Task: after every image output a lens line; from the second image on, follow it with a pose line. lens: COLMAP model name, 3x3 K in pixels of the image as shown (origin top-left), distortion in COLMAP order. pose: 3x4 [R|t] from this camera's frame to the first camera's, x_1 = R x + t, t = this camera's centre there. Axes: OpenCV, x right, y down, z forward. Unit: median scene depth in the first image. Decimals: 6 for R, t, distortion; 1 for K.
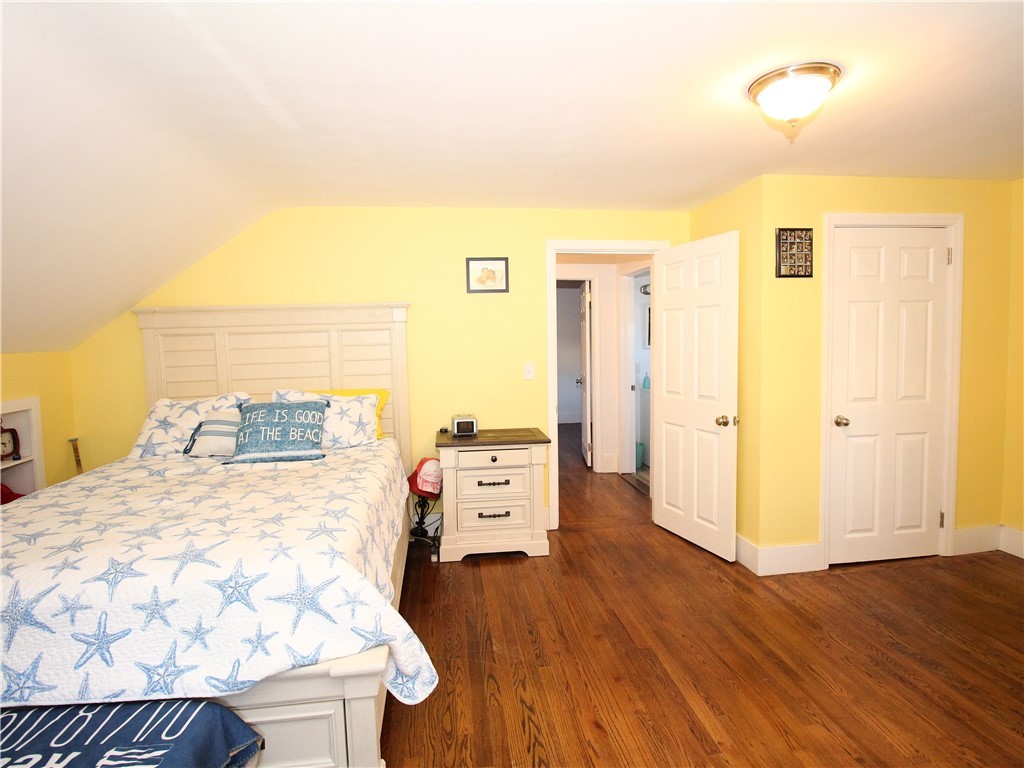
lens RADIAL K [[531.1, 0, 512.1], [0, 531.1, 382.0], [0, 0, 1]] dist [-0.002856, -0.005495]
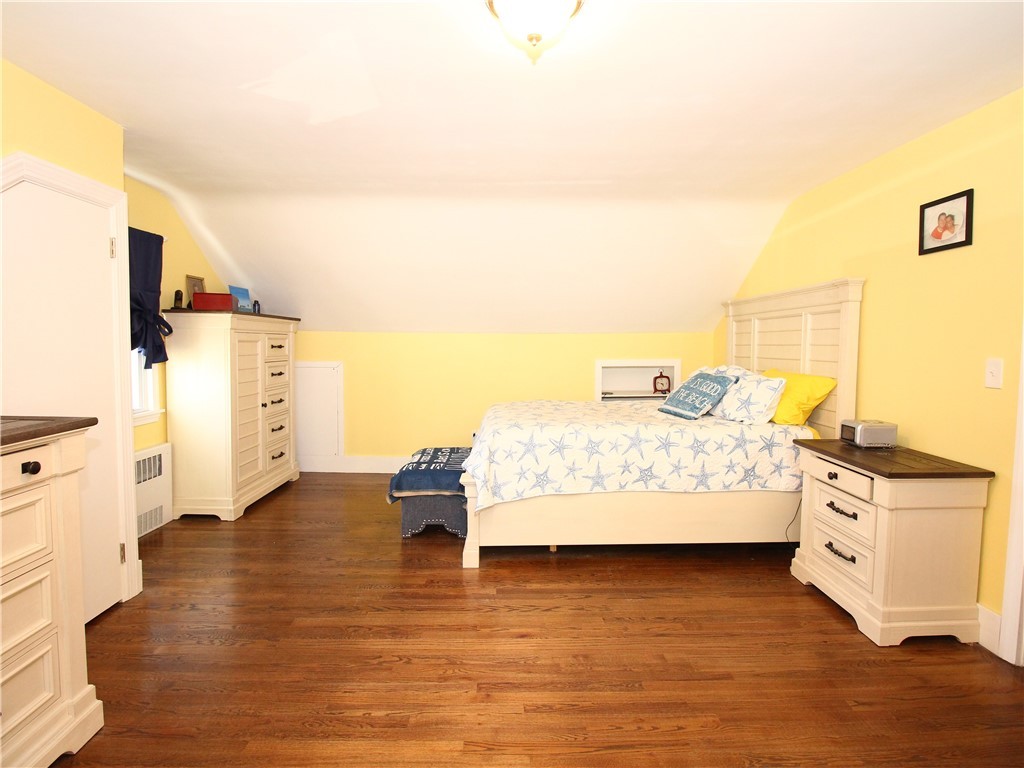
lens RADIAL K [[531.1, 0, 511.6], [0, 531.1, 379.7], [0, 0, 1]] dist [-0.002856, -0.005495]
pose [[-0.106821, 0.092408, -0.989975, 0.732415], [-0.083579, 0.991313, 0.101552, -0.030453], [0.990759, 0.093589, -0.098170, 0.577071]]
